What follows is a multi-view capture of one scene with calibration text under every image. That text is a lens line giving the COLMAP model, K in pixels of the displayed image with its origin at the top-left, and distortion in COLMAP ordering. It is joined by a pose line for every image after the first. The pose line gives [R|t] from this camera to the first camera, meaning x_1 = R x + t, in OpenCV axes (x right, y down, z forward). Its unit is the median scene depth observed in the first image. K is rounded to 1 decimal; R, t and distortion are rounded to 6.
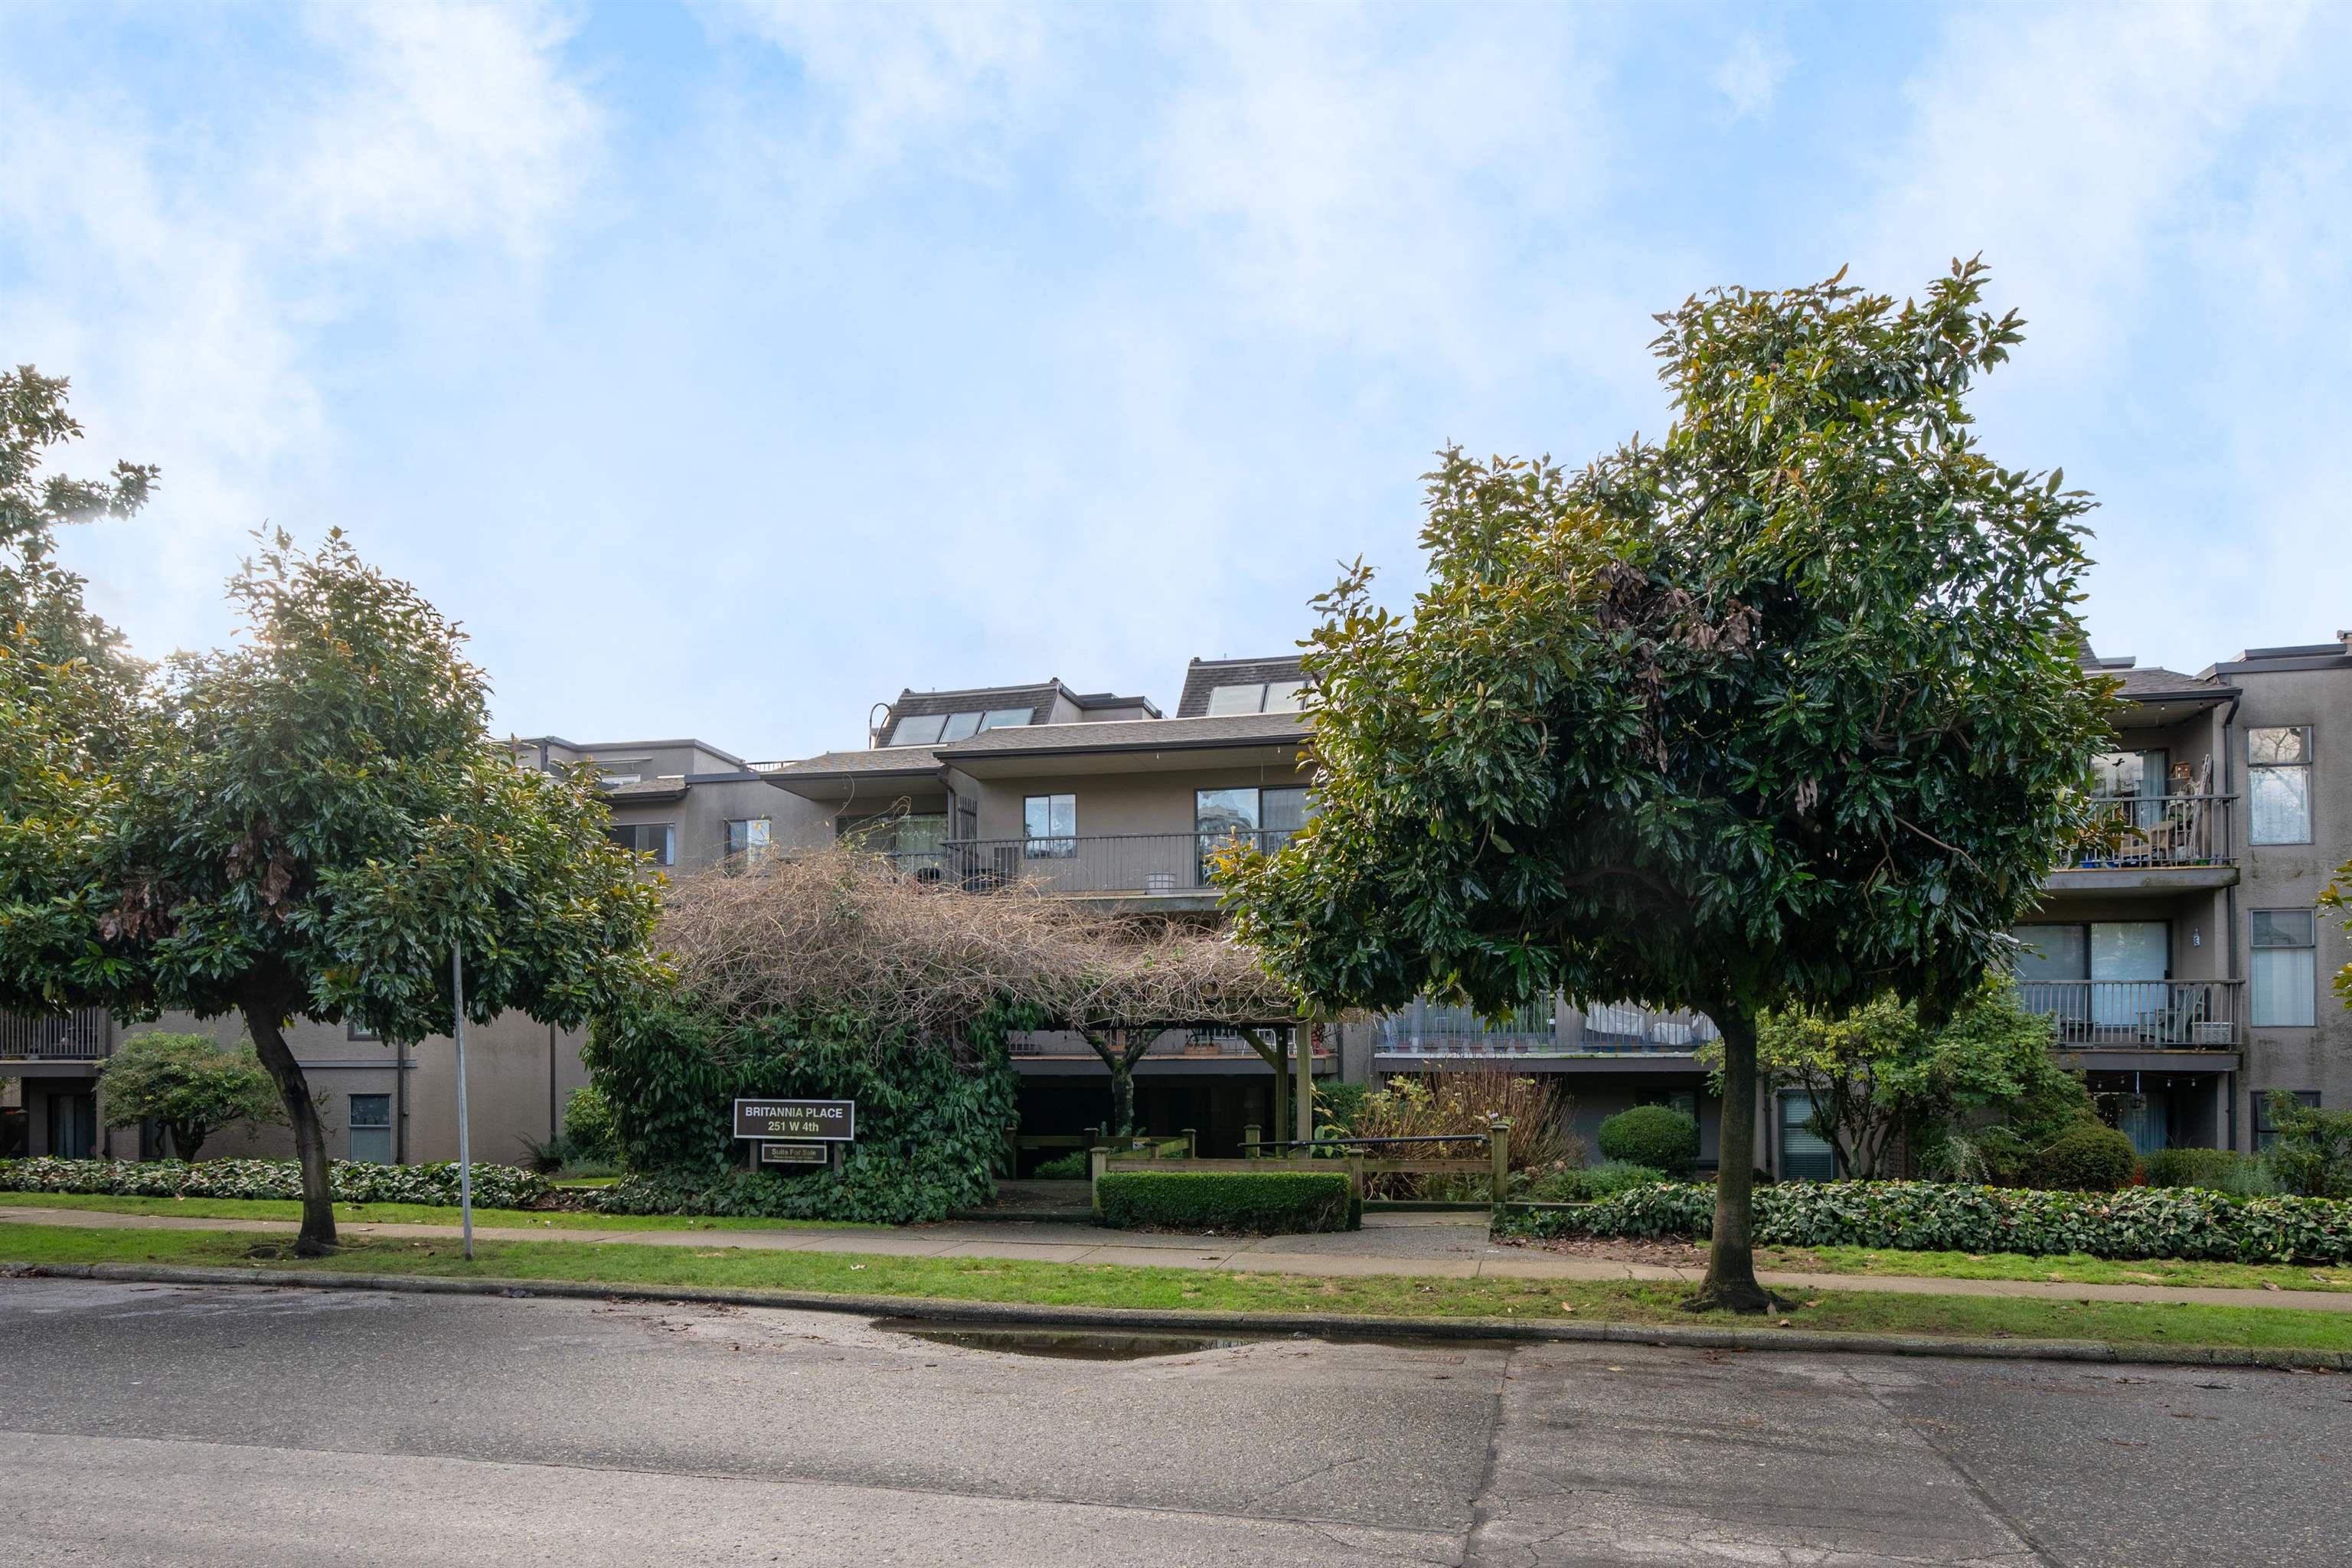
lens RADIAL K [[948.4, 0, 1176.0], [0, 948.4, 784.0], [0, 0, 1]] dist [-0.000673, -0.000229]
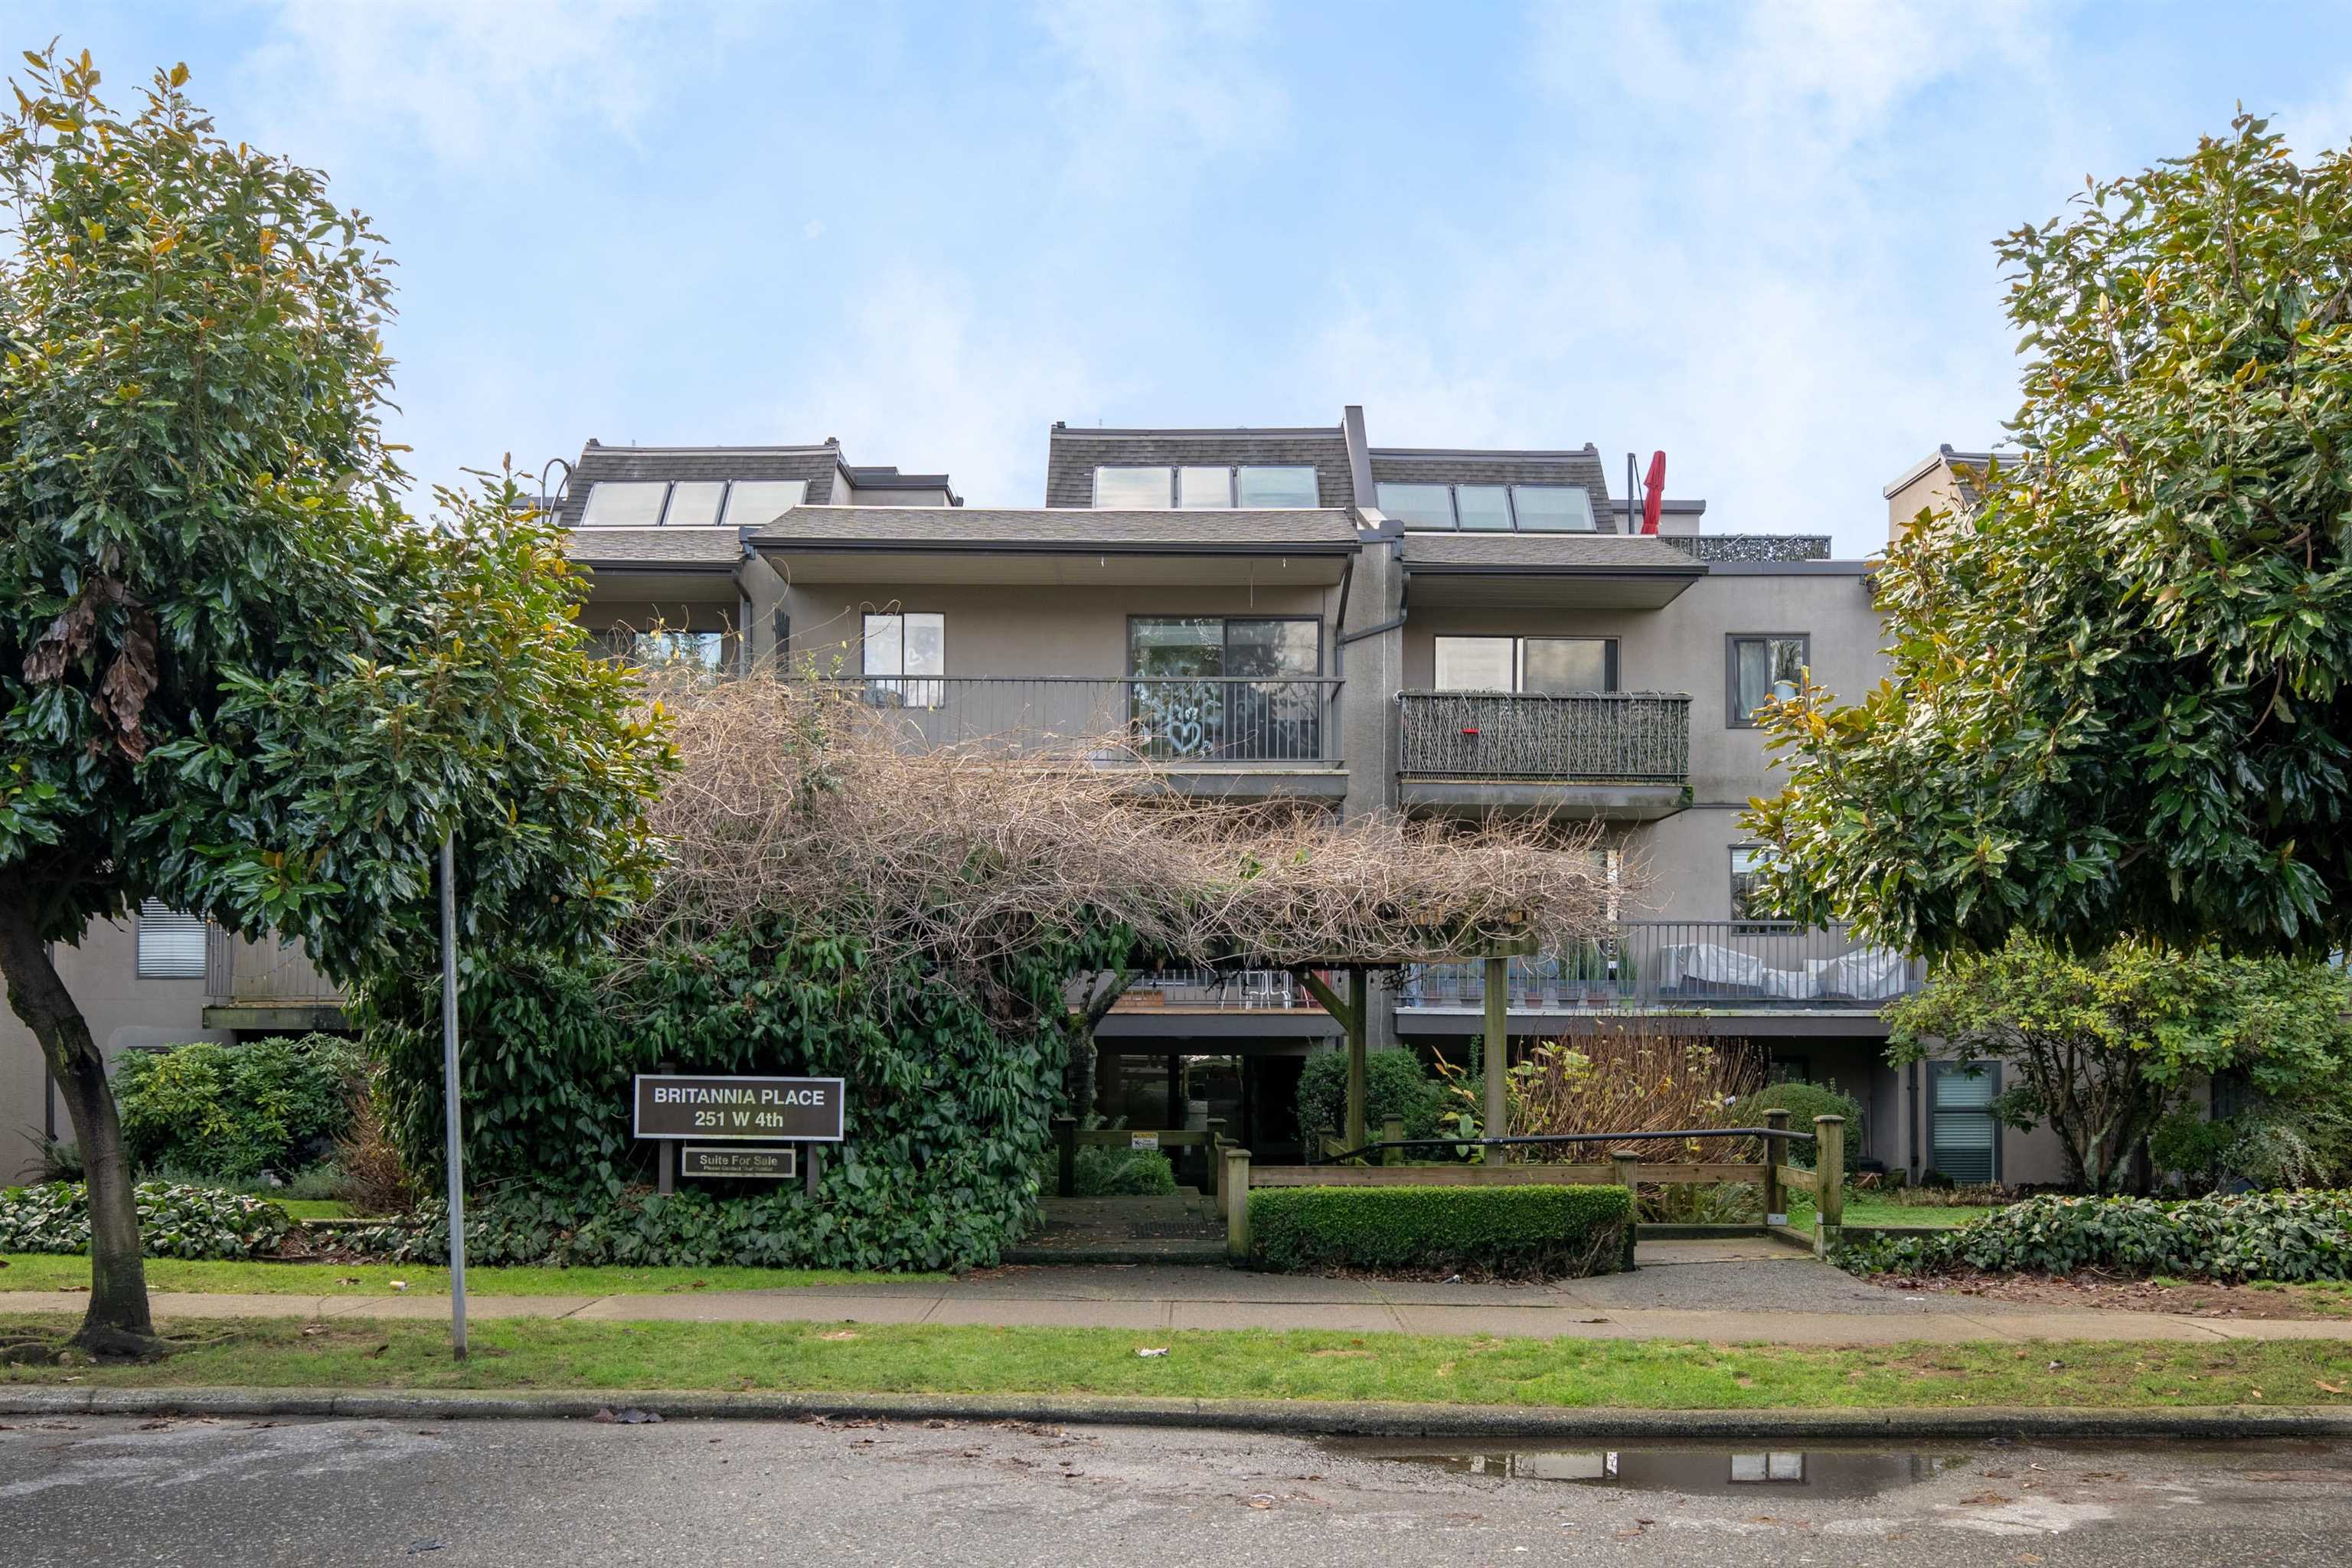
lens RADIAL K [[1384.0, 0, 1176.1], [0, 1384.0, 629.6], [0, 0, 1]] dist [0.000607, 0.000532]
pose [[0.988315, 0.047752, 0.144753, -0.267240], [-0.049561, 0.998731, 0.008913, 0.017575], [-0.144144, -0.015983, 0.989428, 0.064001]]
